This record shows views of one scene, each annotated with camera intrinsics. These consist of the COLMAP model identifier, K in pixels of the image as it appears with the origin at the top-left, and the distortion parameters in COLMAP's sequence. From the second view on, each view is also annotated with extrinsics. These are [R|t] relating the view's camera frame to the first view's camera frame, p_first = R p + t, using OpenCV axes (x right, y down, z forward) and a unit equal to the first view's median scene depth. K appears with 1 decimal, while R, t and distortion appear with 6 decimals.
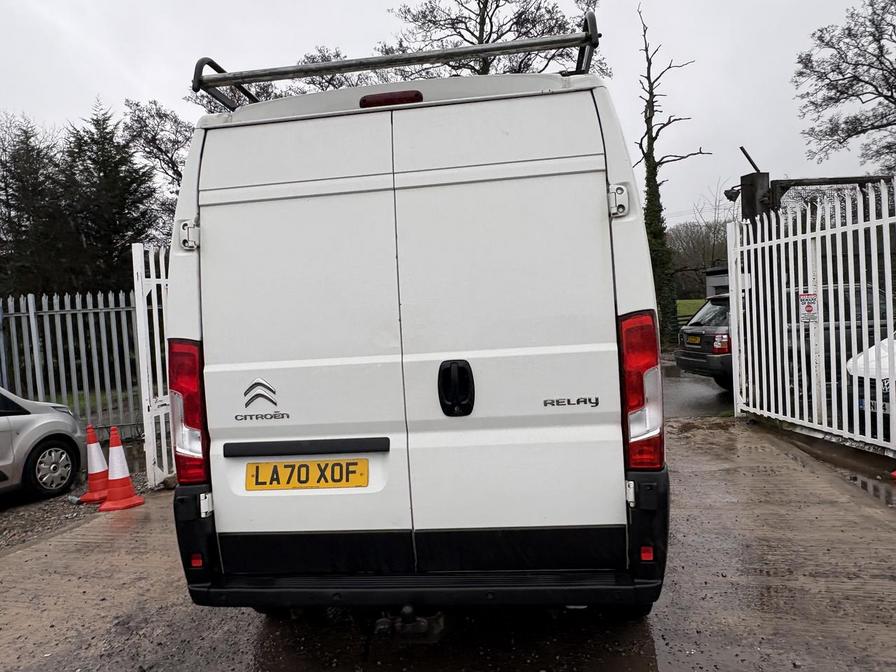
lens RADIAL K [[626.8, 0, 444.4], [0, 626.8, 343.4], [0, 0, 1]] dist [-0.000803, 0.000664]
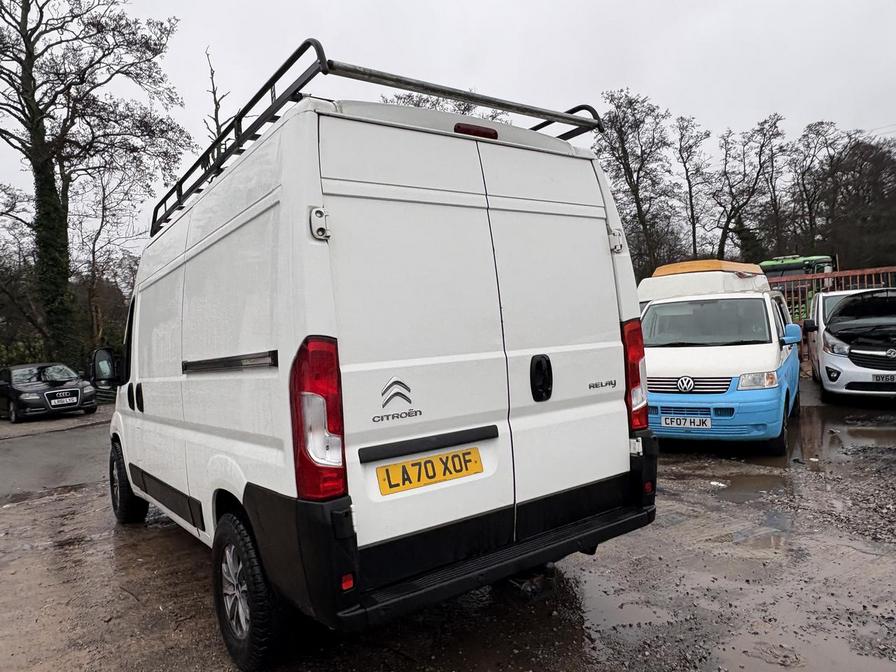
lens RADIAL K [[637.0, 0, 448.0], [0, 637.0, 336.0], [0, 0, 1]] dist [-0.001886, -0.000391]
pose [[0.727171, 0.013911, 0.686315, -0.922534], [0.041798, 0.997042, -0.064496, 0.059933], [-0.685183, 0.075586, 0.724439, 0.213954]]
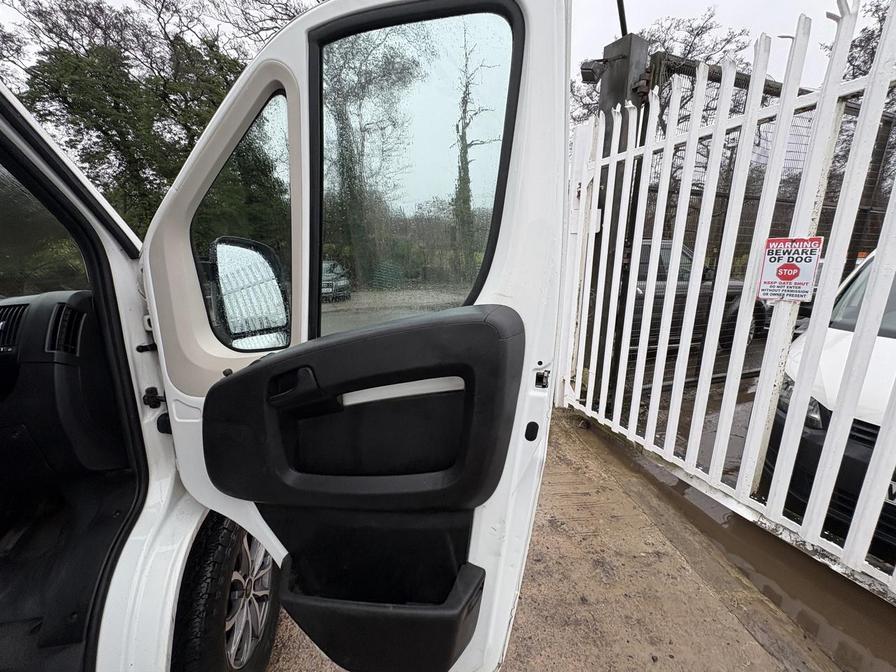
lens RADIAL K [[356.8, 0, 445.9], [0, 356.8, 335.9], [0, 0, 1]] dist [0.000959, -0.000134]
pose [[0.957957, -0.002256, 0.286904, 0.690233], [-0.046495, 0.985531, 0.162993, -0.102461], [-0.283121, -0.169479, 0.943991, 2.090774]]
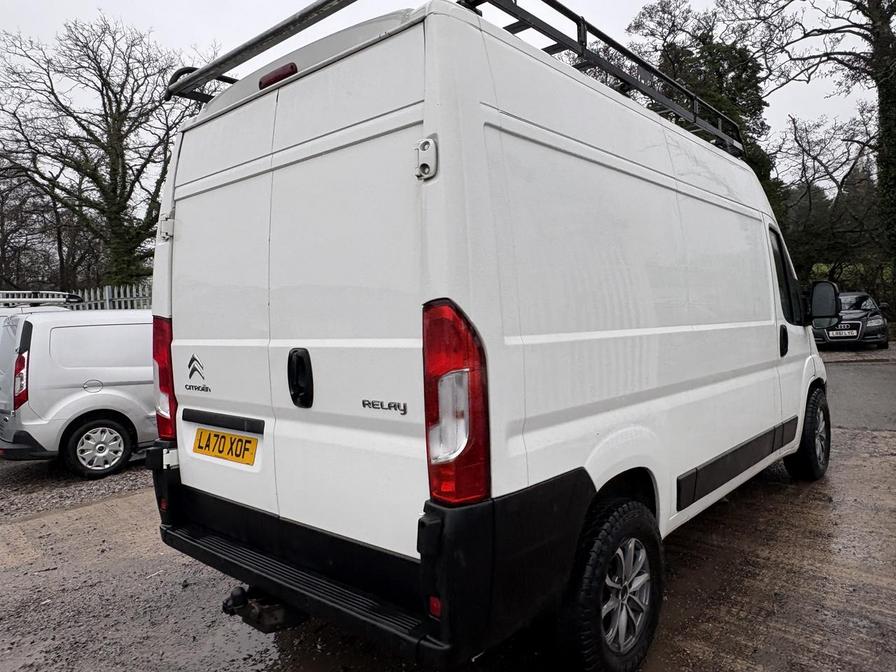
lens RADIAL K [[624.4, 0, 448.0], [0, 624.4, 336.0], [0, 0, 1]] dist [0.000934, 0.001475]
pose [[0.828453, 0.047076, -0.558076, 0.694638], [-0.022947, 0.998478, 0.050161, -0.041930], [0.559588, -0.028750, 0.828272, 0.332706]]
